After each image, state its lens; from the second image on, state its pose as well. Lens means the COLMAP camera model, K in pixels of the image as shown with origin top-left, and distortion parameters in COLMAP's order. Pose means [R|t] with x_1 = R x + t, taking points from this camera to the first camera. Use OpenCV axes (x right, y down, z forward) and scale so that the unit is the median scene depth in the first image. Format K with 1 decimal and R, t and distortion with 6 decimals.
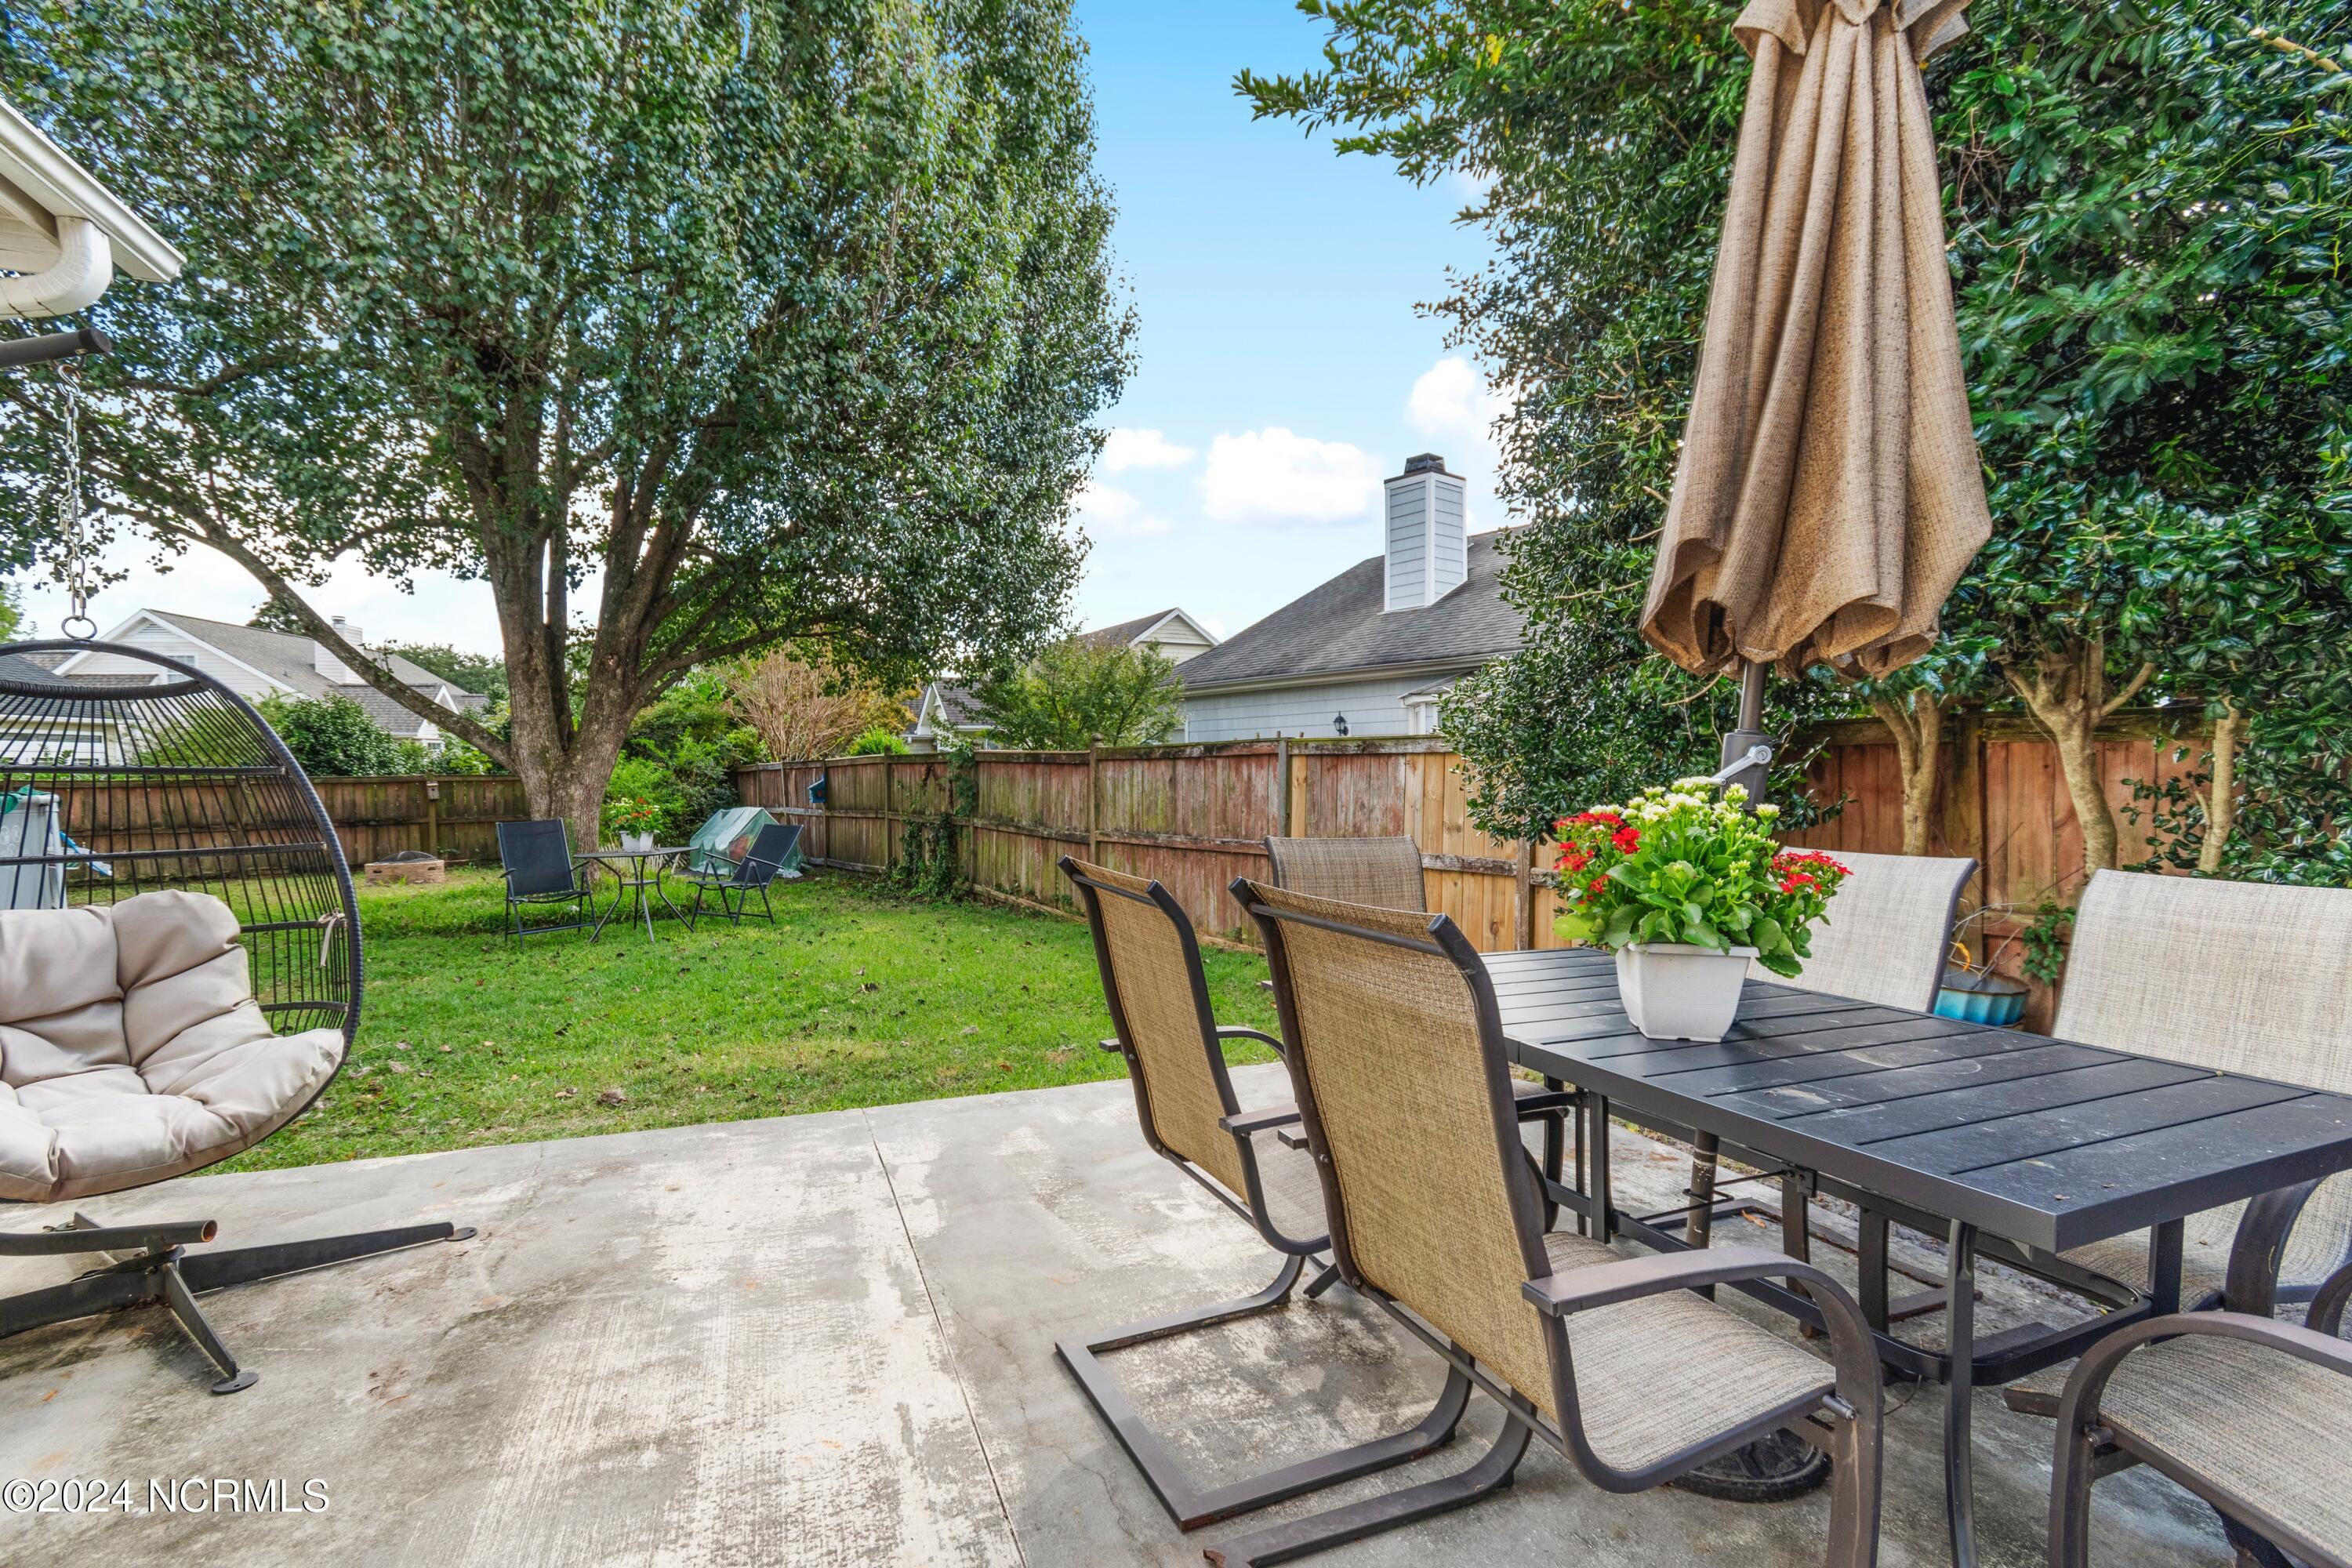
lens RADIAL K [[1058.2, 0, 1181.4], [0, 1058.2, 834.4], [0, 0, 1]] dist [0.001844, 0.000004]
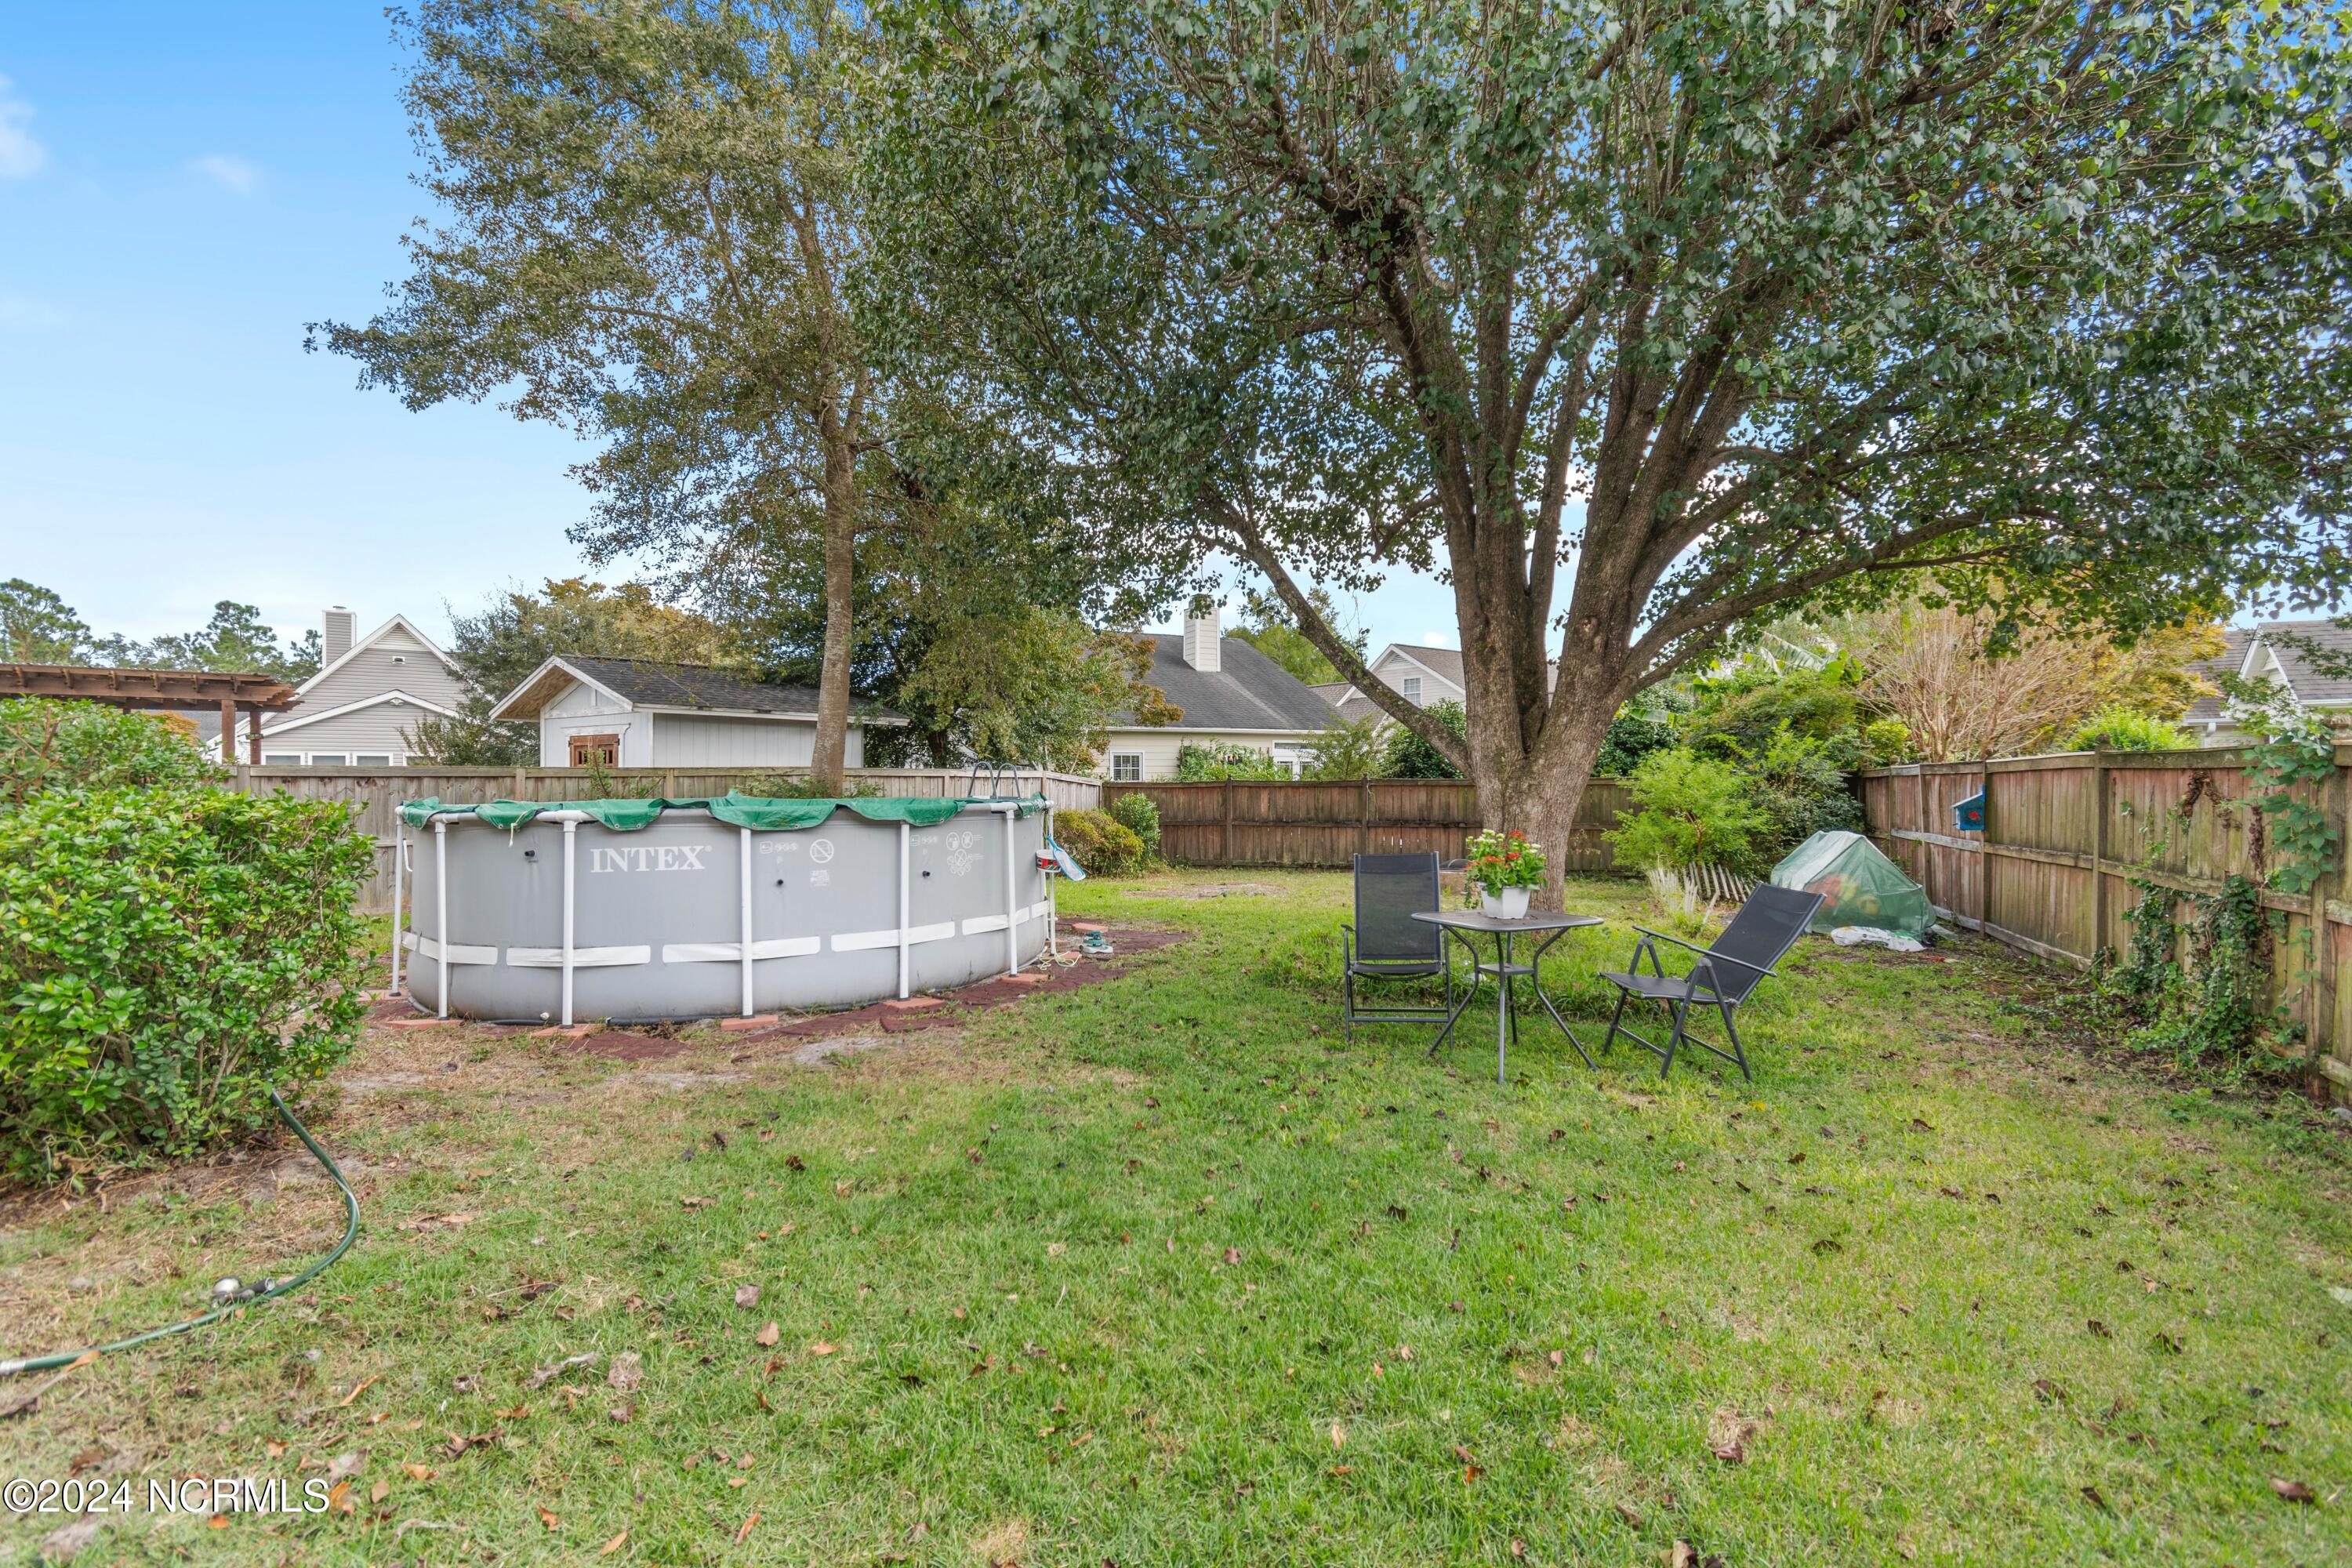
lens RADIAL K [[1063.8, 0, 1171.6], [0, 1063.8, 768.6], [0, 0, 1]] dist [0.002624, -0.000150]
pose [[0.513394, 0.001765, -0.858151, -0.082655], [-0.054315, 0.998060, -0.030442, -0.036621], [0.856433, 0.062239, 0.512493, 0.472857]]
